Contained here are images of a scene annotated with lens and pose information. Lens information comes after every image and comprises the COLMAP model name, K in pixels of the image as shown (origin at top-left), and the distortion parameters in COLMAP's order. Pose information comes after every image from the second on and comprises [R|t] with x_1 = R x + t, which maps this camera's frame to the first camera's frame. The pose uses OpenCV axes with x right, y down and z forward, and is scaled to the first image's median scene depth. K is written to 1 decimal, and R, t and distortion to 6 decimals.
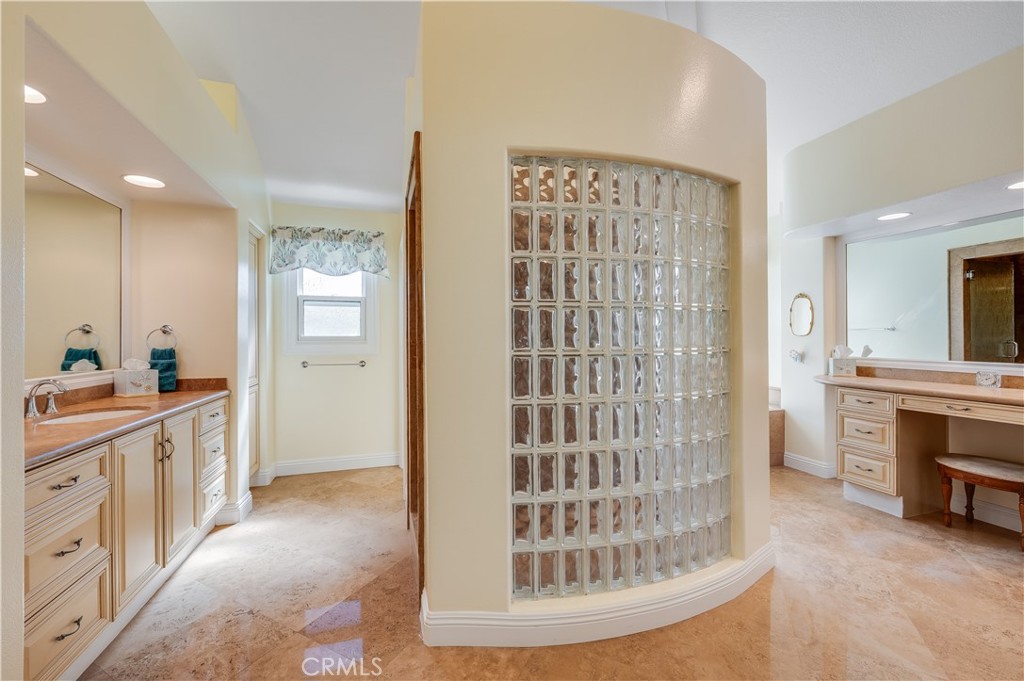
lens RADIAL K [[410.9, 0, 514.1], [0, 410.9, 337.5], [0, 0, 1]] dist [0.002282, 0.000491]
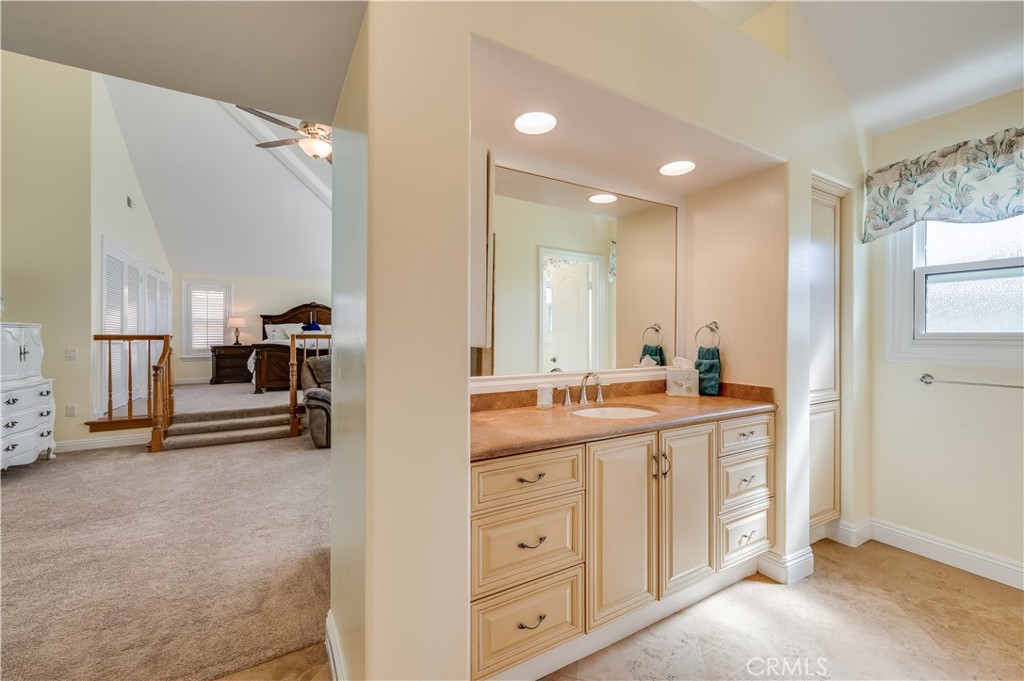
lens RADIAL K [[410.9, 0, 514.1], [0, 410.9, 337.5], [0, 0, 1]] dist [0.002282, 0.000491]
pose [[0.207465, 0.009602, -0.978195, -0.049656], [-0.000338, 0.999952, 0.009744, -0.003581], [0.978242, -0.001691, 0.207458, 0.378166]]
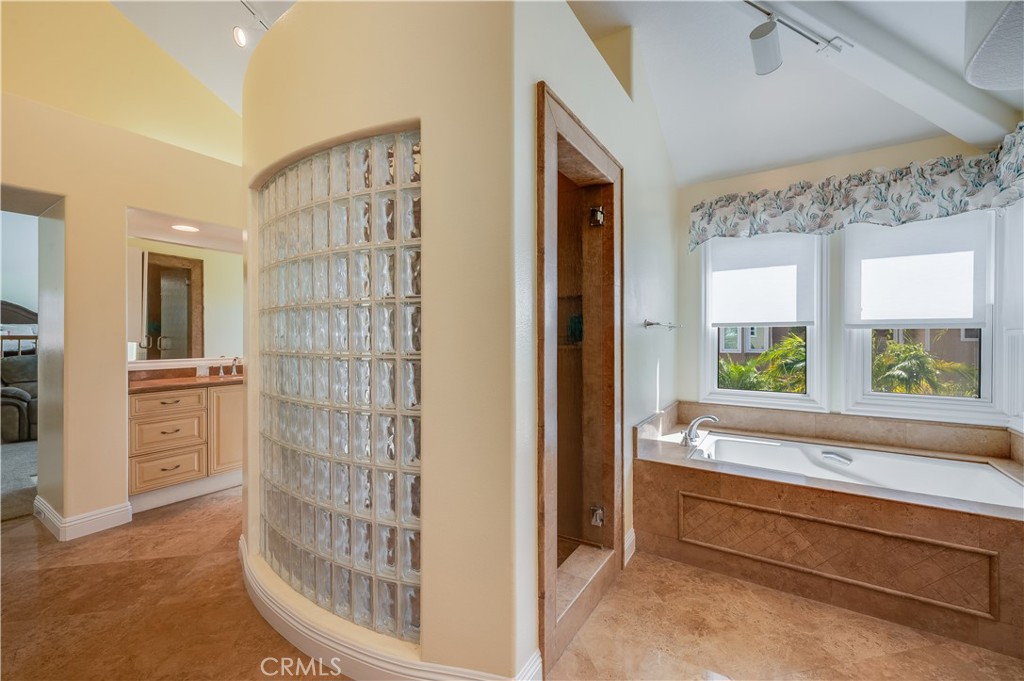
lens RADIAL K [[407.9, 0, 512.6], [0, 407.9, 338.9], [0, 0, 1]] dist [-0.000277, 0.000159]
pose [[0.631829, 0.005132, -0.775091, 0.901212], [0.000964, 0.999972, 0.007406, -0.002813], [0.775108, -0.005426, 0.631806, 0.527540]]
